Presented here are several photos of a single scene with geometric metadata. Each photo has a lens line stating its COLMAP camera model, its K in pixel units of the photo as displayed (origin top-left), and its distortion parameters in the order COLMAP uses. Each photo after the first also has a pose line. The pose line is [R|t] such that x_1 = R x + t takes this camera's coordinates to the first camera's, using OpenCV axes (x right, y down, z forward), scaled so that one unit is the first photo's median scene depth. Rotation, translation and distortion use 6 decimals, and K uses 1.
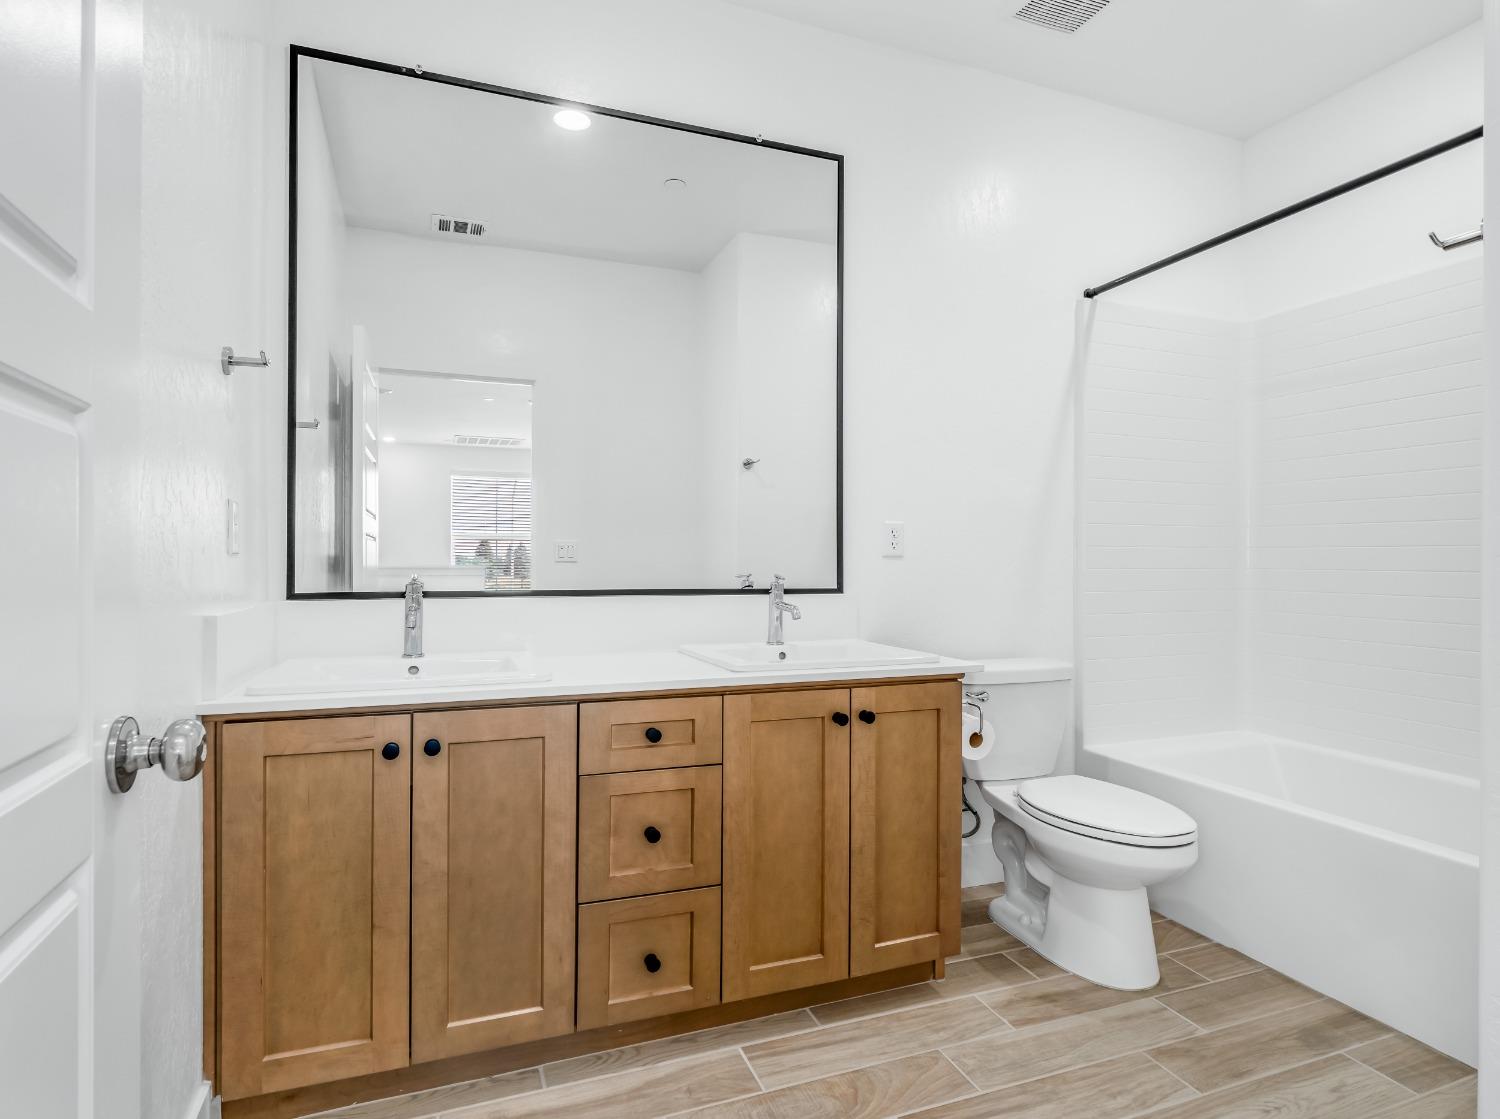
lens RADIAL K [[761.5, 0, 783.8], [0, 761.5, 558.4], [0, 0, 1]] dist [0.001991, 0.000386]
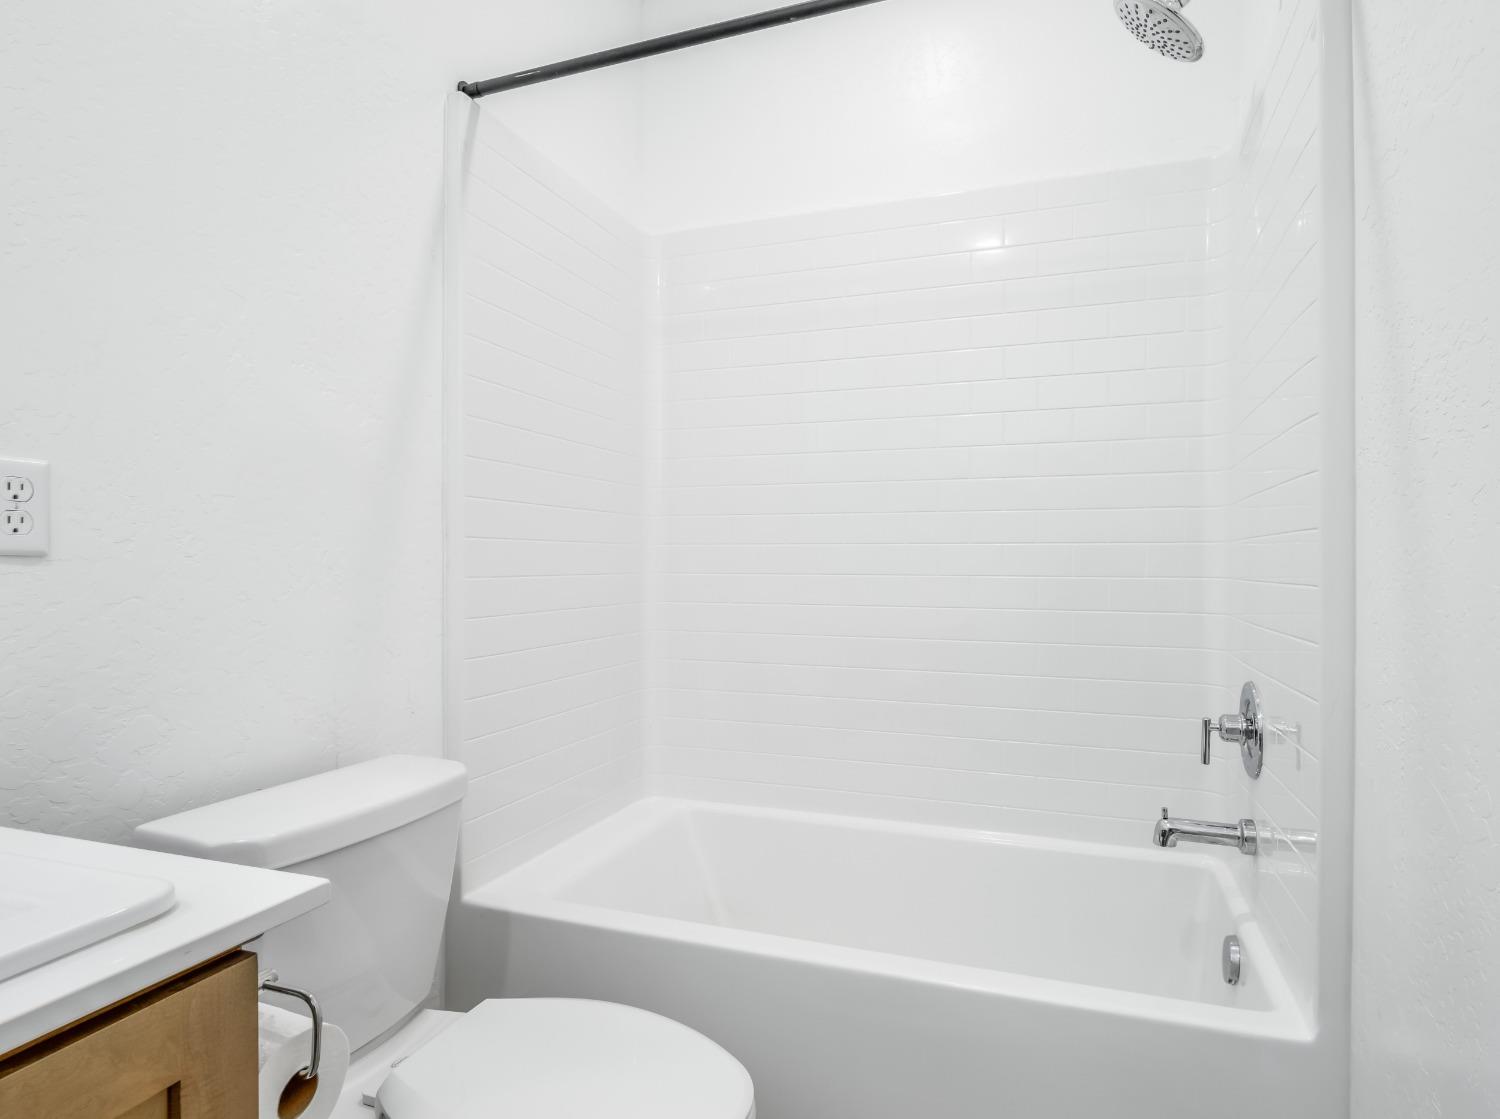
lens RADIAL K [[910.1, 0, 750.0], [0, 910.1, 559.5], [0, 0, 1]] dist [0.001966, 0.001122]
pose [[0.704965, -0.000364, 0.709242, 0.102570], [0.004054, 0.999986, -0.003517, 0.003500], [-0.709231, 0.005355, 0.704956, 0.548582]]
